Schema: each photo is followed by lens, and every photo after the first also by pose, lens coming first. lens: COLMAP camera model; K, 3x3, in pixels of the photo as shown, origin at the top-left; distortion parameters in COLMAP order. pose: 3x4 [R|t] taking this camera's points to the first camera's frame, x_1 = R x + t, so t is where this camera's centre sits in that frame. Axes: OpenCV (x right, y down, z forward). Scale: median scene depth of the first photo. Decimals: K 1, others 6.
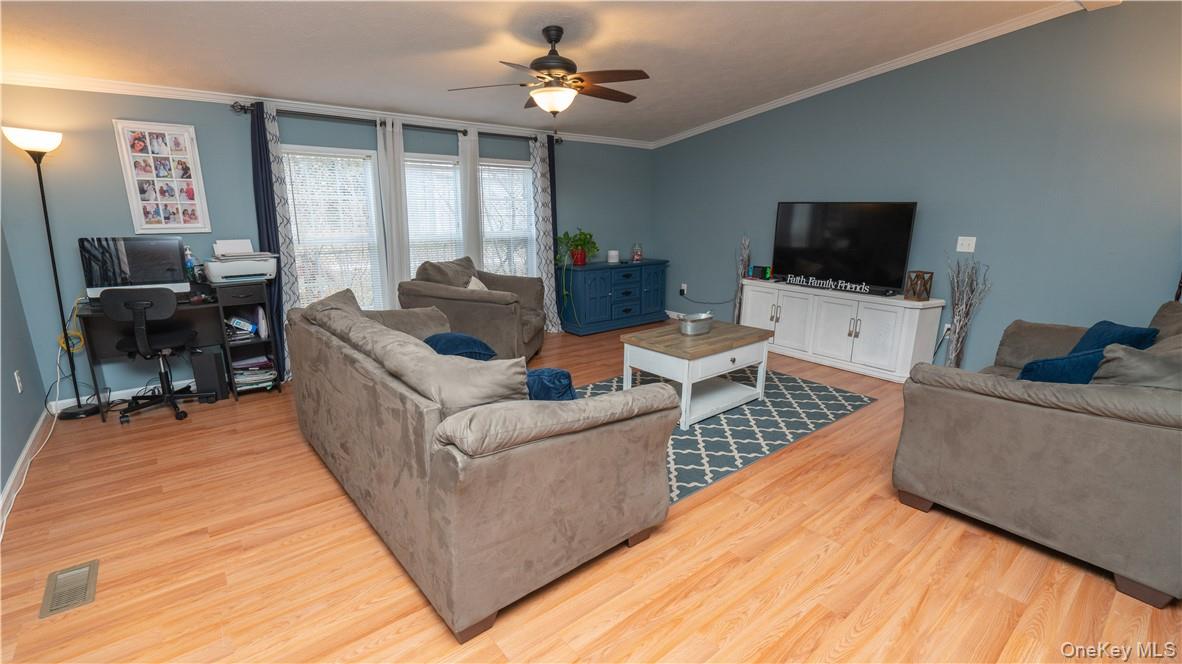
lens RADIAL K [[536.7, 0, 587.2], [0, 536.7, 336.1], [0, 0, 1]] dist [-0.000516, 0.000497]
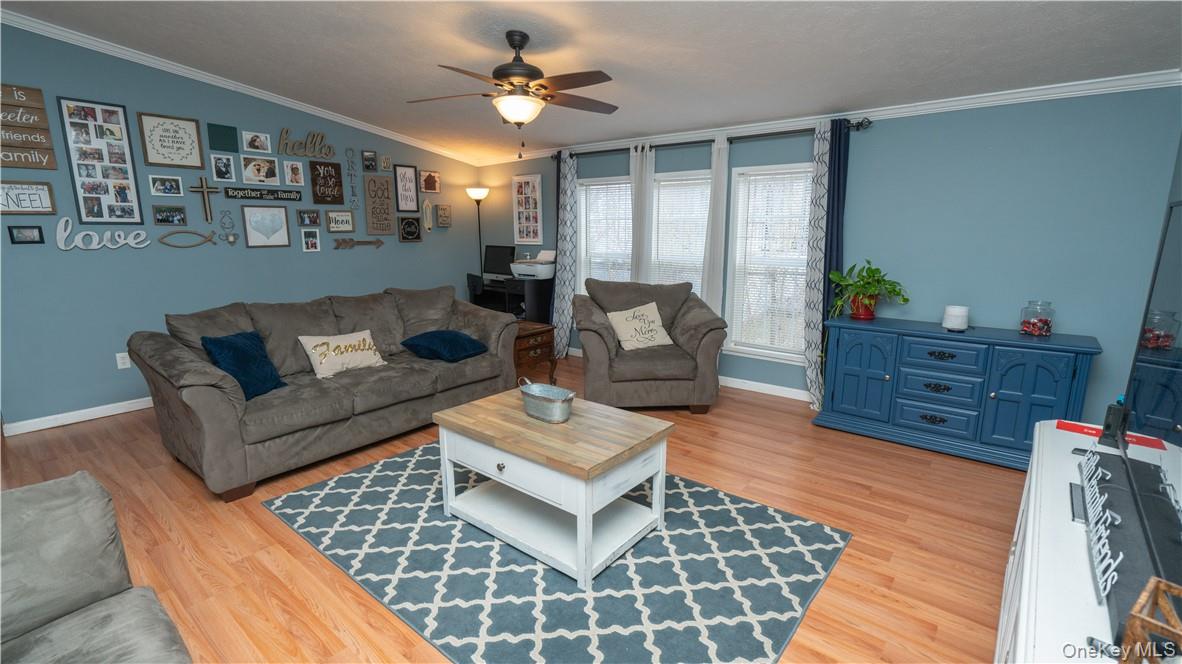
lens RADIAL K [[536.7, 0, 587.2], [0, 536.7, 336.1], [0, 0, 1]] dist [-0.000516, 0.000497]
pose [[0.182969, 0.194474, -0.963692, 0.690800], [-0.222988, 0.962901, 0.151978, -0.178073], [0.957496, 0.187084, 0.219547, 0.737259]]
